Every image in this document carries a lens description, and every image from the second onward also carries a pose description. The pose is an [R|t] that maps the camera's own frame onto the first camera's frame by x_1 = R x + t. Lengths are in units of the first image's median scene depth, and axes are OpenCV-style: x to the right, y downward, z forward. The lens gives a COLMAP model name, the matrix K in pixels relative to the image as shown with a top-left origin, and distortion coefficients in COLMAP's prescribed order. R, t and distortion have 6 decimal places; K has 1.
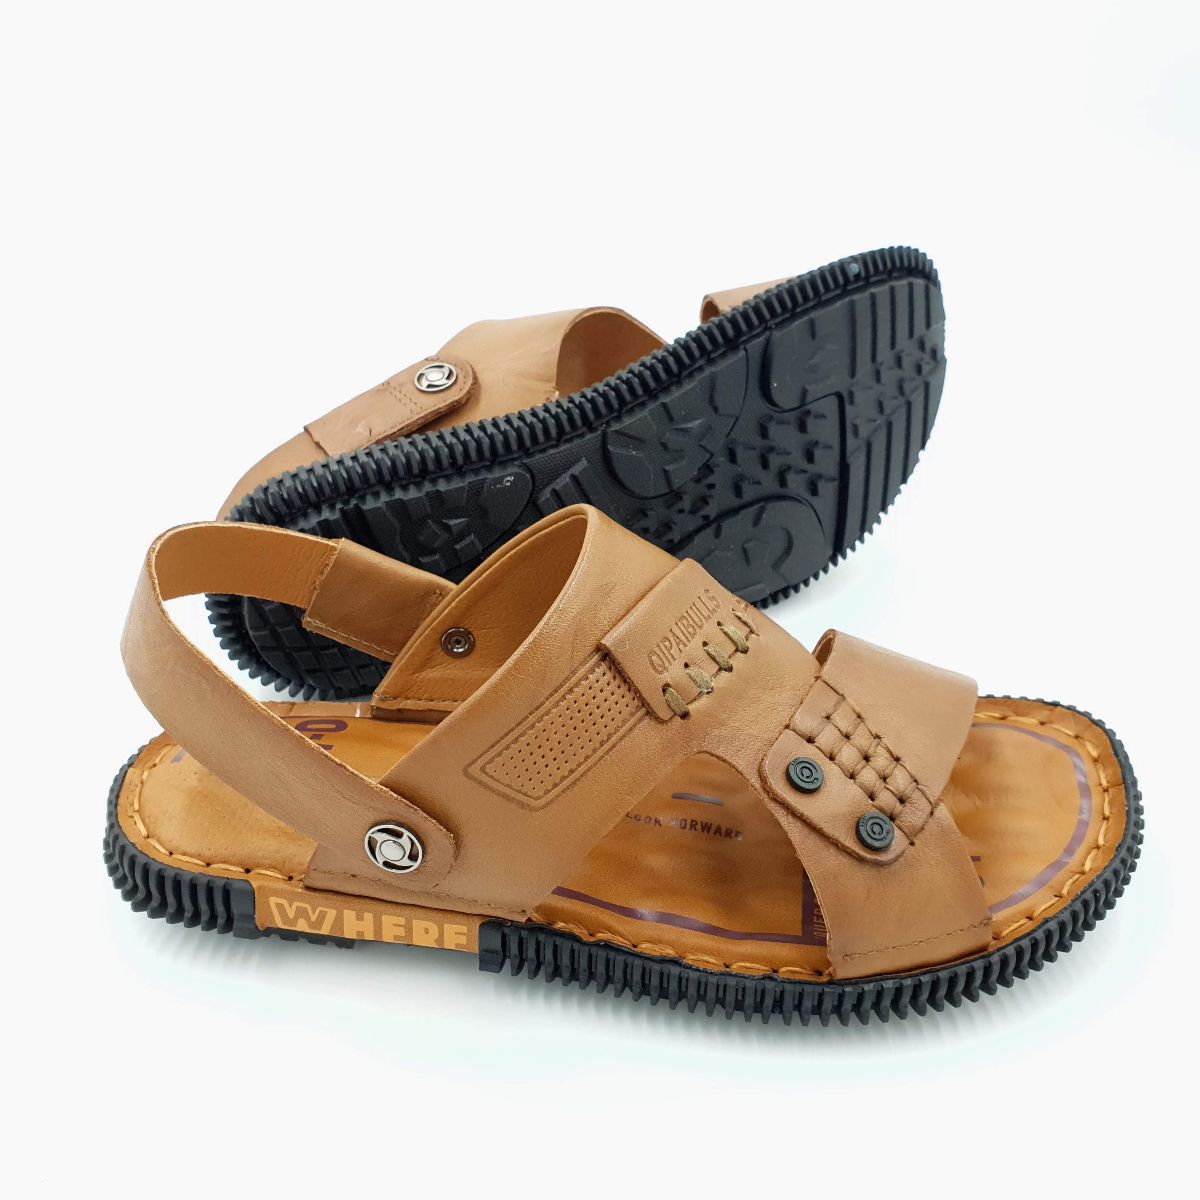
lens RADIAL K [[1225.4, 0, 594.3], [0, 1225.4, 596.5], [0, 0, 1]] dist [0.177138, -0.633752]
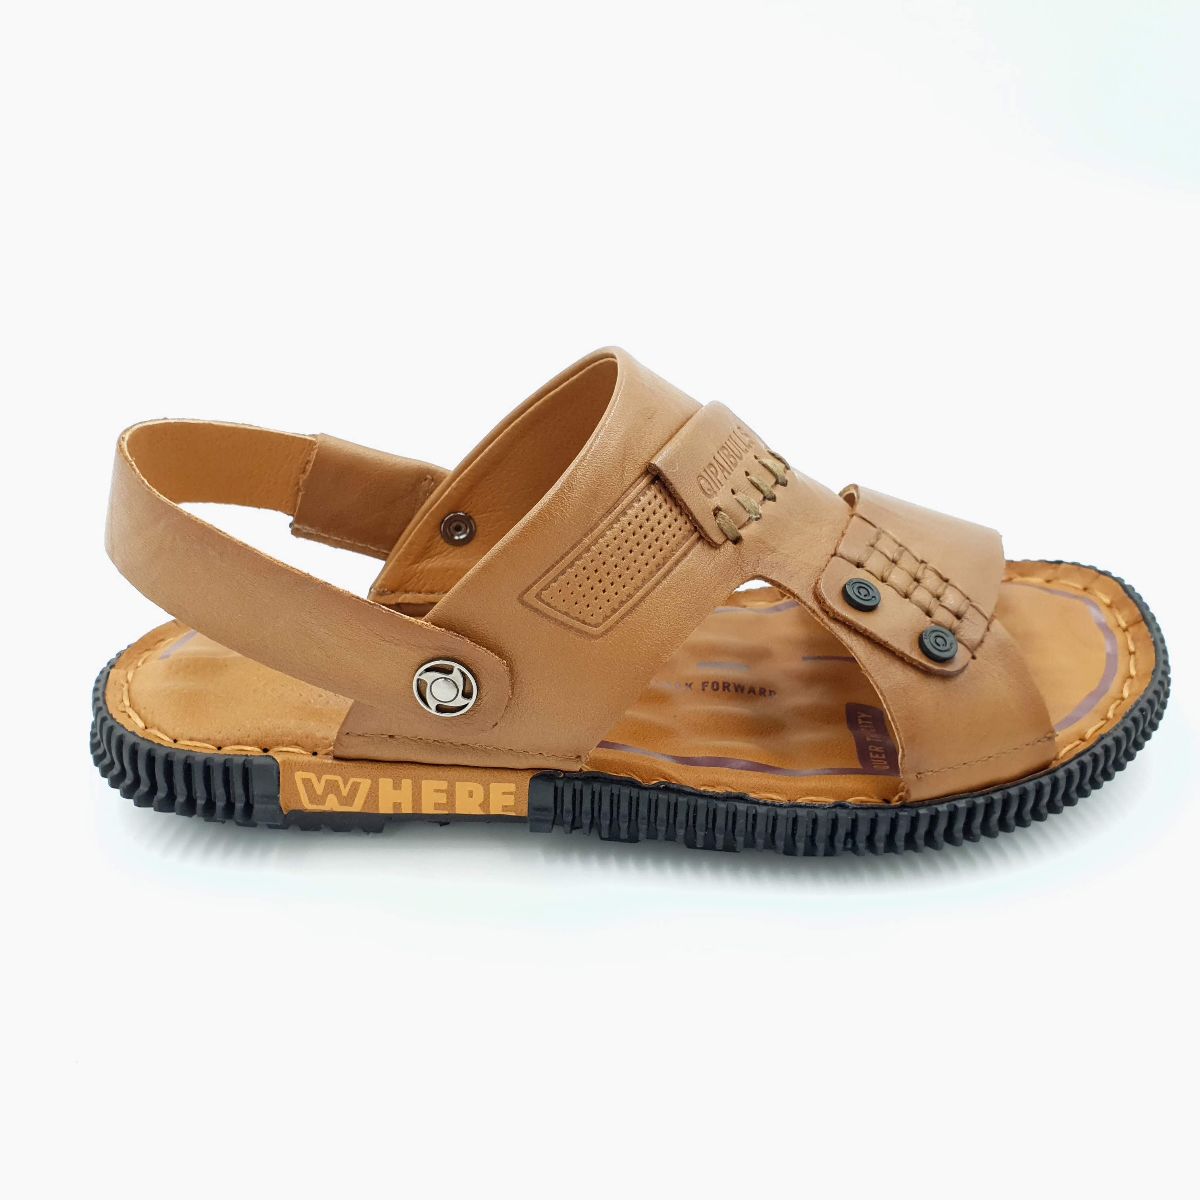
lens RADIAL K [[1225.4, 0, 594.3], [0, 1225.4, 596.5], [0, 0, 1]] dist [0.177138, -0.633752]
pose [[0.991719, -0.050104, 0.118247, -0.148545], [0.057244, 0.996687, -0.057772, 0.184037], [-0.114961, 0.064063, 0.991302, 0.058529]]
